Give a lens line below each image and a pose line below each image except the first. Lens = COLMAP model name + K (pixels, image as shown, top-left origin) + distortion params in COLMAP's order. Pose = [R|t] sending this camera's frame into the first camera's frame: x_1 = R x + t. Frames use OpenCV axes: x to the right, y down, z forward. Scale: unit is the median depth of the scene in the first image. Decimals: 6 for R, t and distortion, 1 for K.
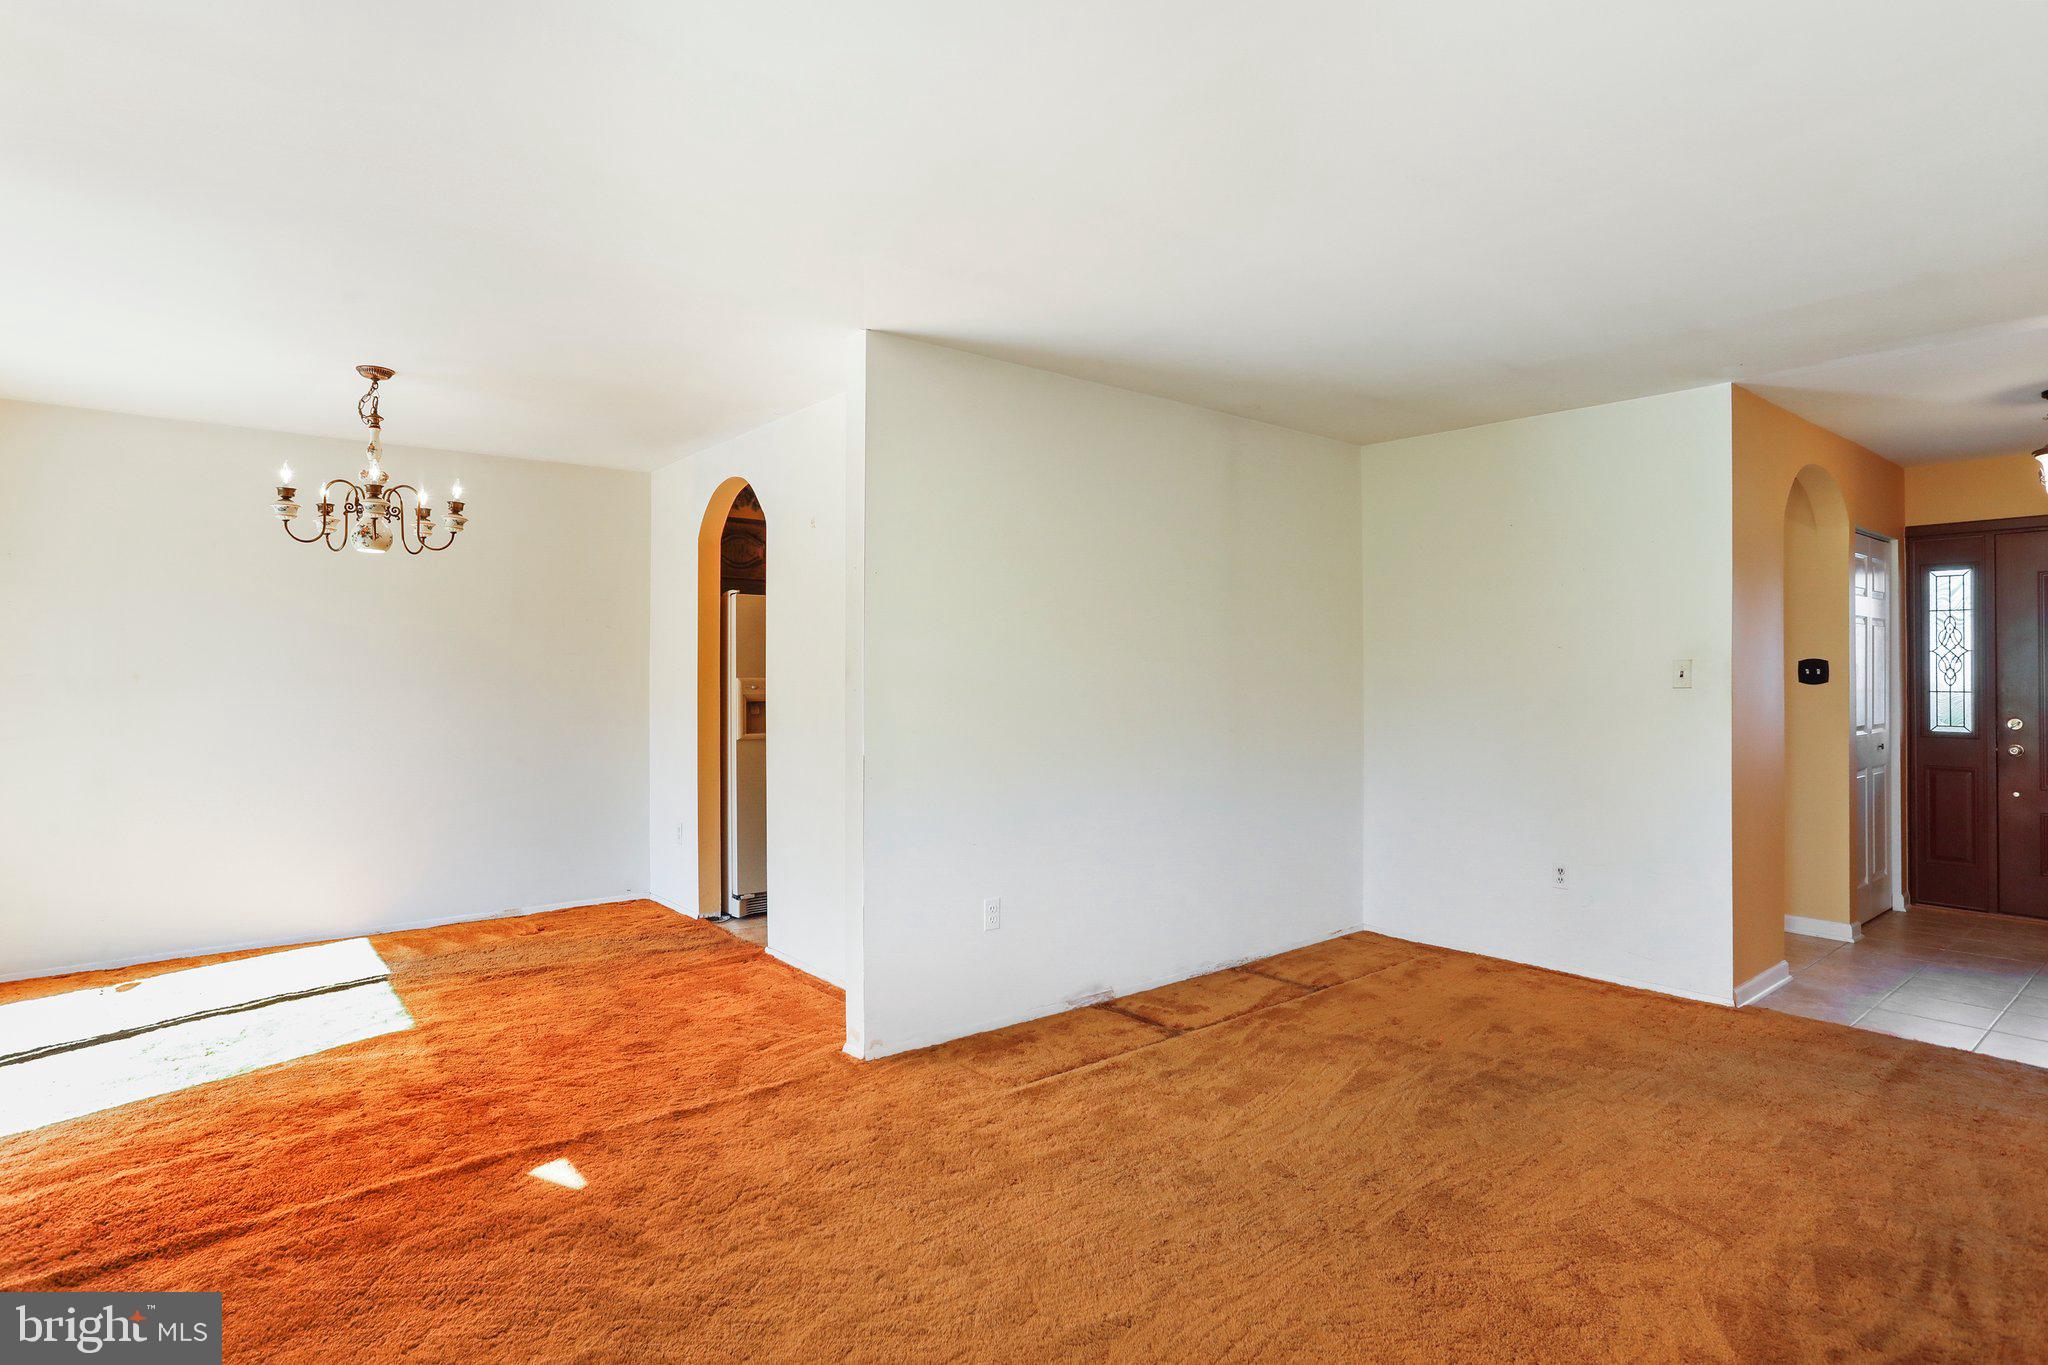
lens RADIAL K [[1077.1, 0, 1021.6], [0, 1077.1, 660.0], [0, 0, 1]] dist [-0.088815, 0.048482]
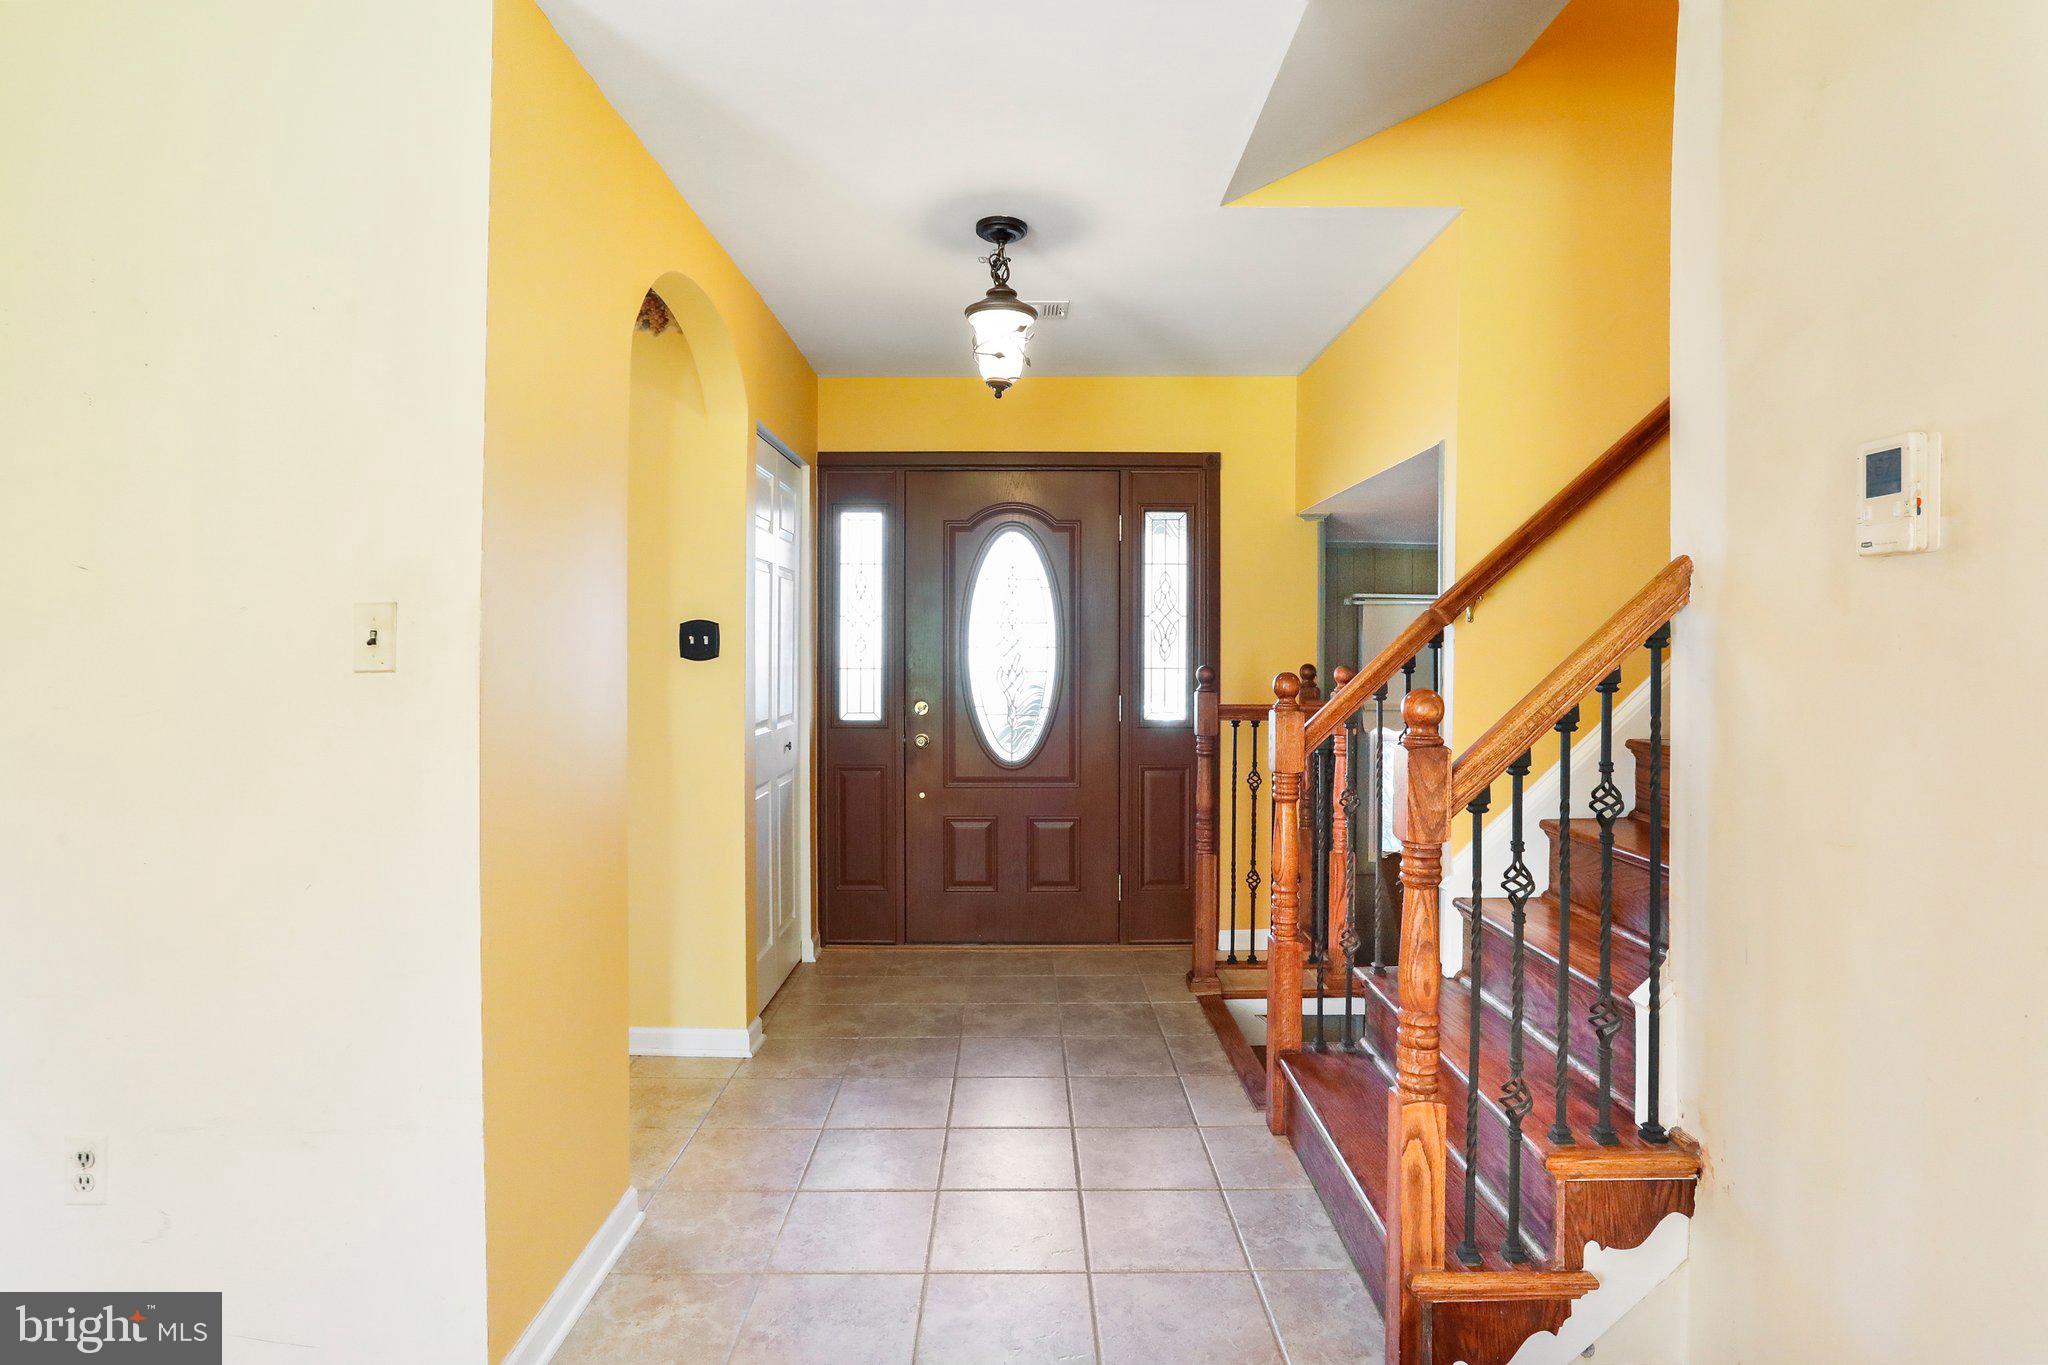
lens RADIAL K [[1098.4, 0, 1024.0], [0, 1098.4, 682.5], [0, 0, 1]] dist [-0.093065, -0.000089]
pose [[0.630915, -0.019911, 0.775596, 0.348769], [-0.014590, 0.999189, 0.037520, 0.008633], [-0.775714, -0.034988, 0.630113, 0.399965]]
